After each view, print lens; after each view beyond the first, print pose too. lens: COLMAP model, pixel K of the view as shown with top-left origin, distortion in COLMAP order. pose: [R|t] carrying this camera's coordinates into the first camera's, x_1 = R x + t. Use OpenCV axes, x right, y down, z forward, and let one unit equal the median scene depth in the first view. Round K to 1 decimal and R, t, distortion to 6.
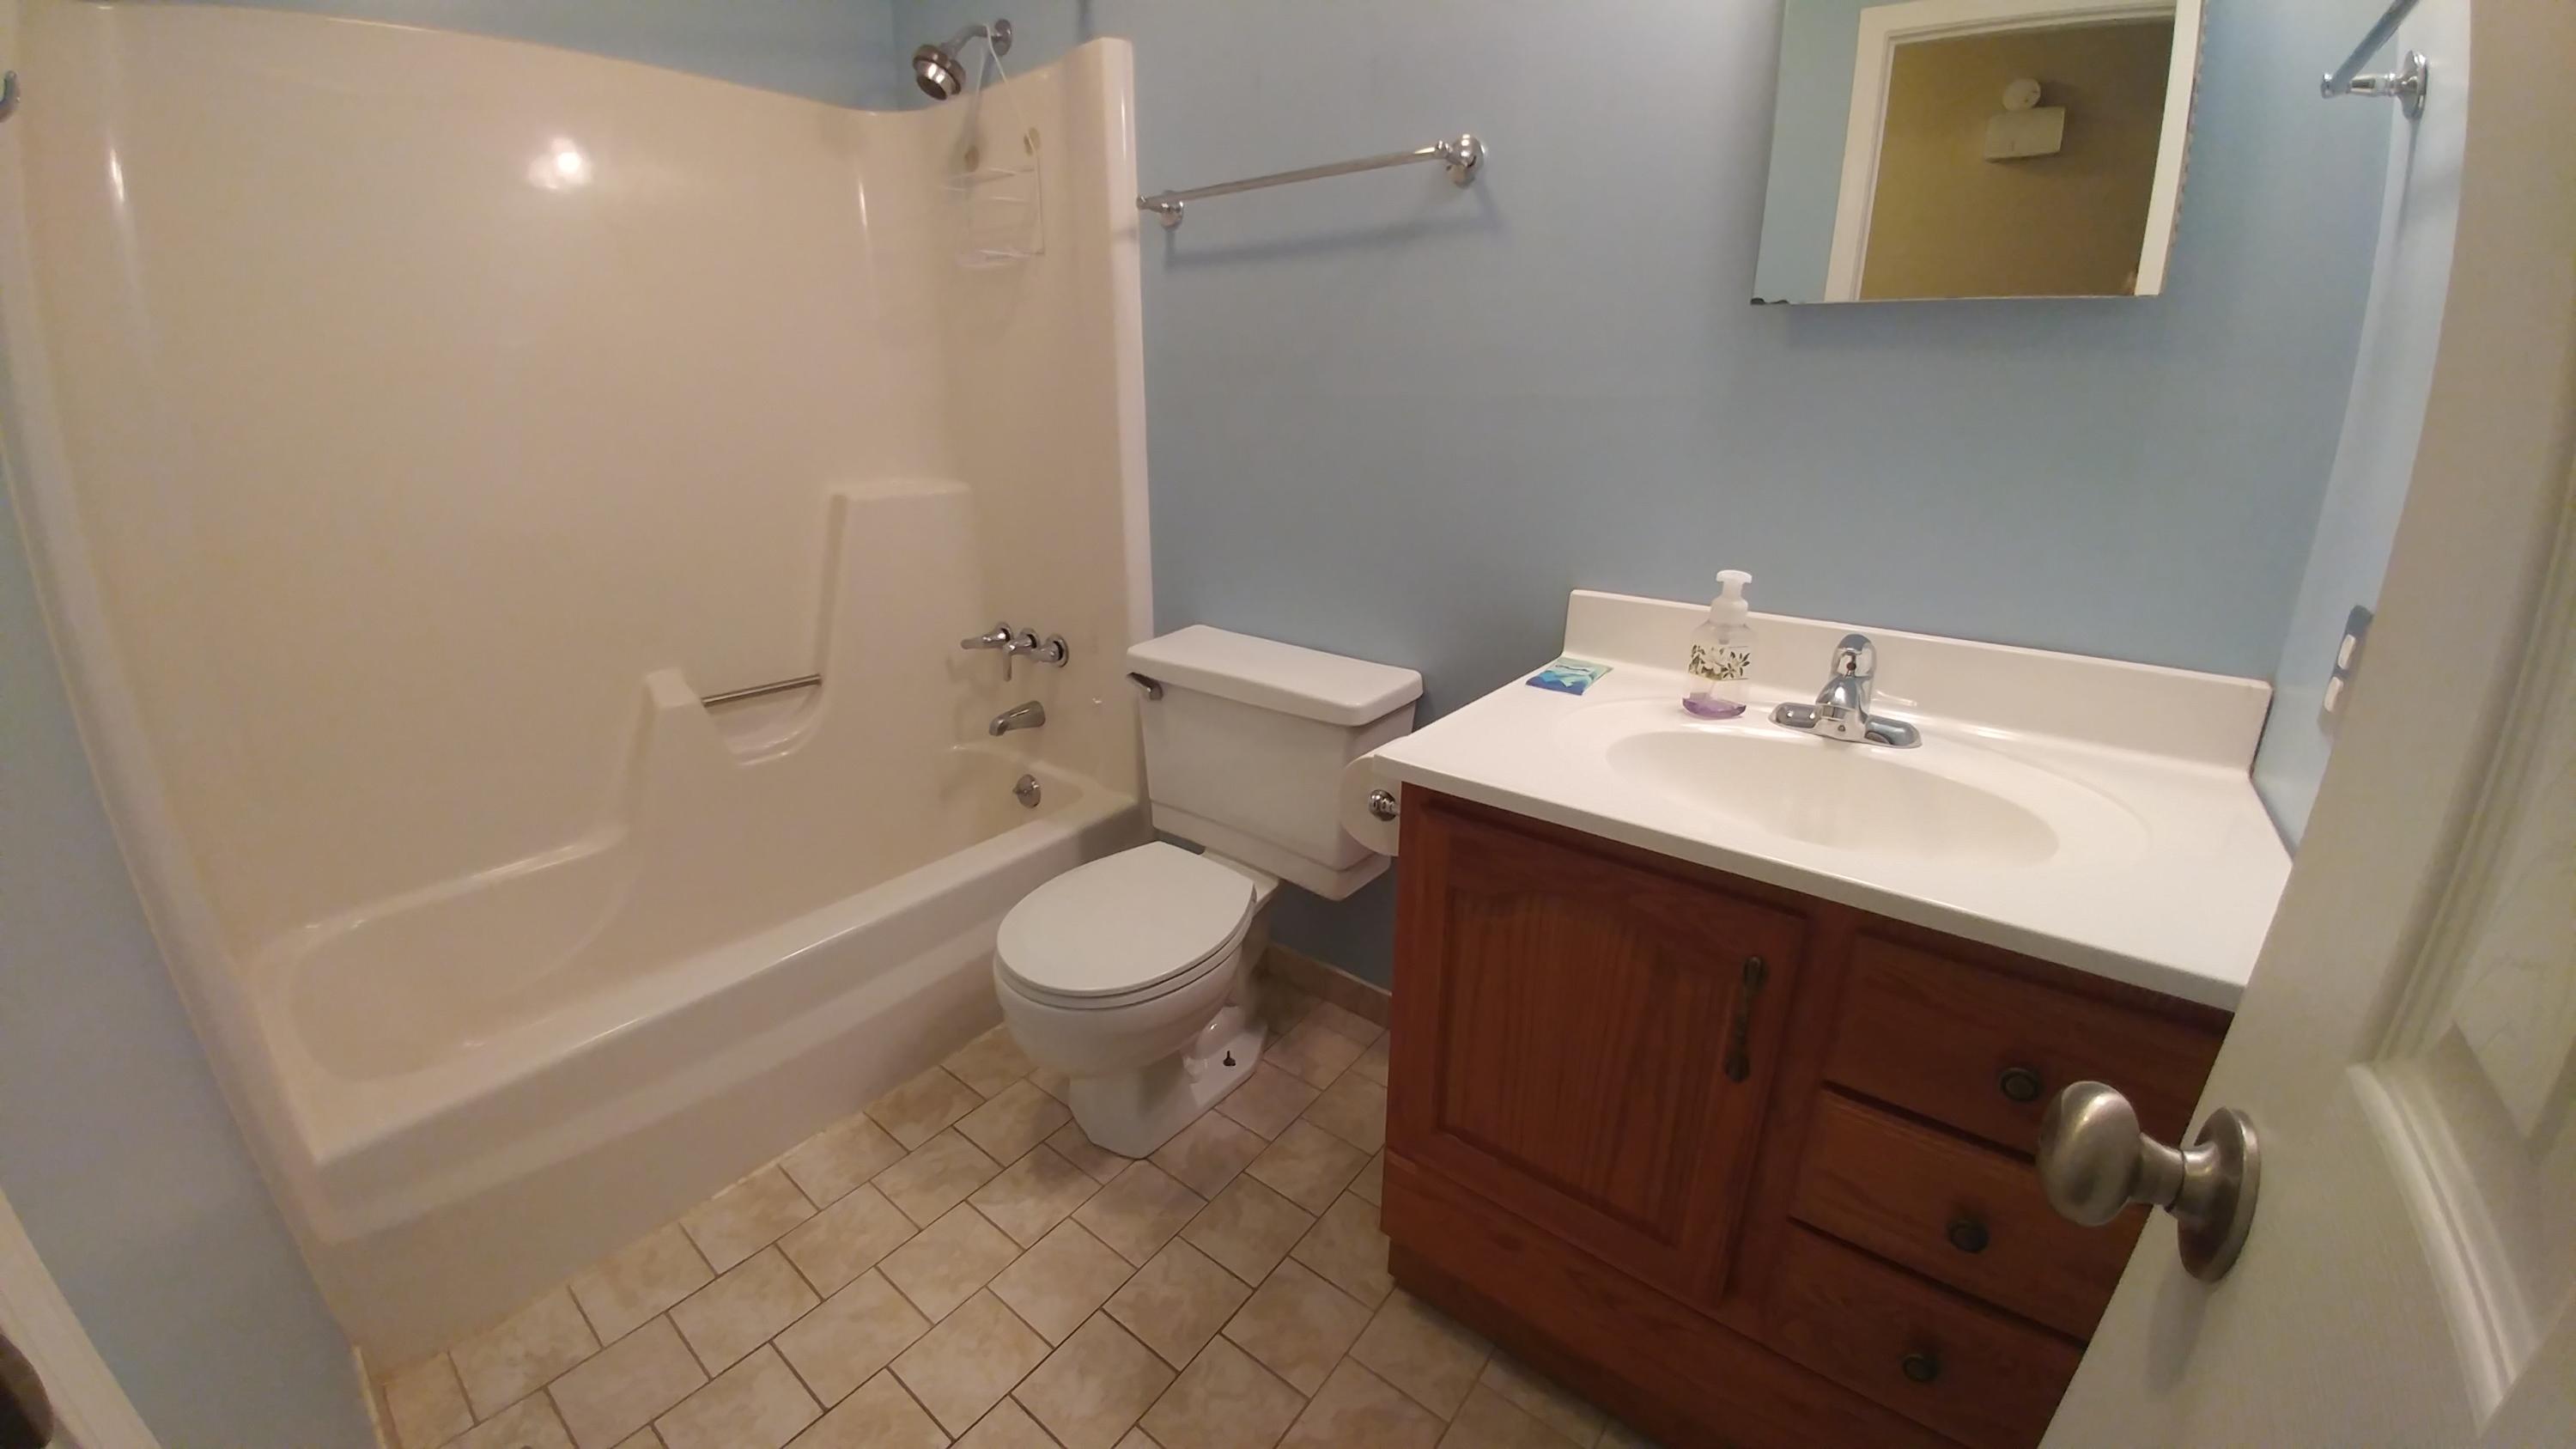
lens RADIAL K [[933.3, 0, 1278.0], [0, 933.3, 706.4], [0, 0, 1]] dist [-0.023434, -0.013704]
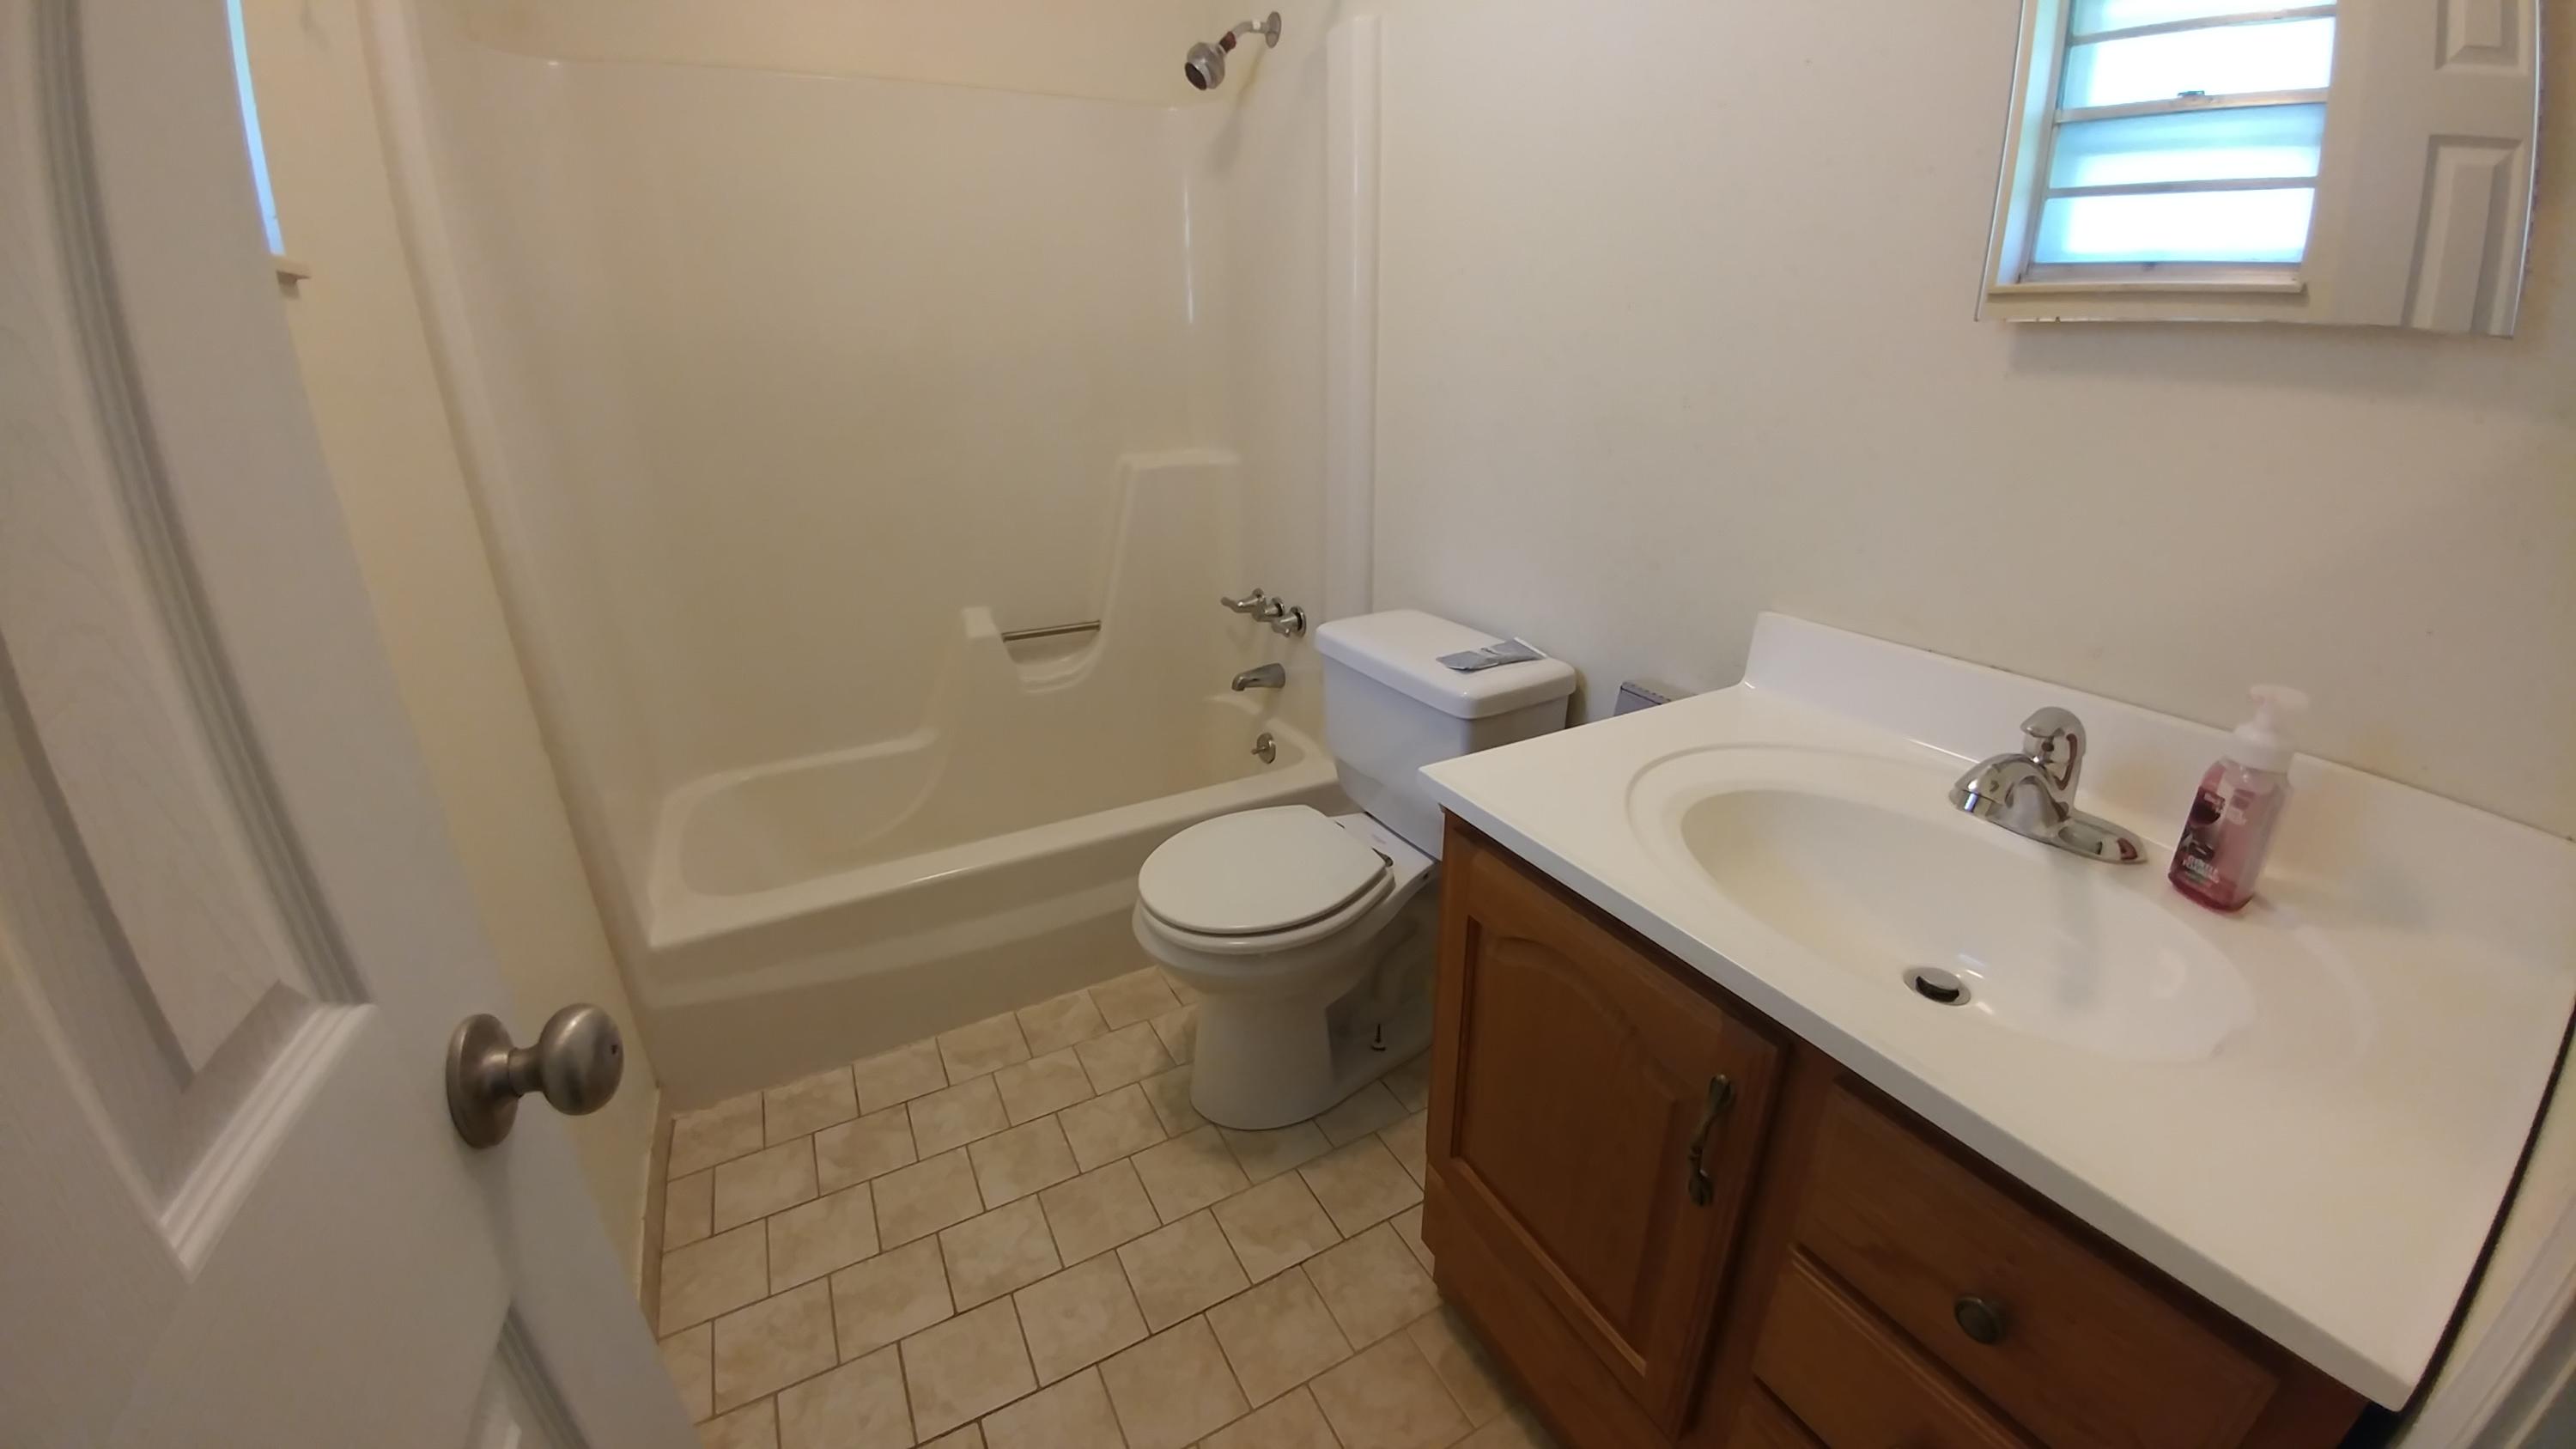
lens RADIAL K [[933.3, 0, 1278.0], [0, 933.3, 706.4], [0, 0, 1]] dist [-0.023434, -0.013704]
pose [[0.916886, 0.125185, -0.379010, 0.165766], [-0.106842, 0.991869, 0.069141, -0.034115], [0.384583, -0.022900, 0.922806, 0.017993]]
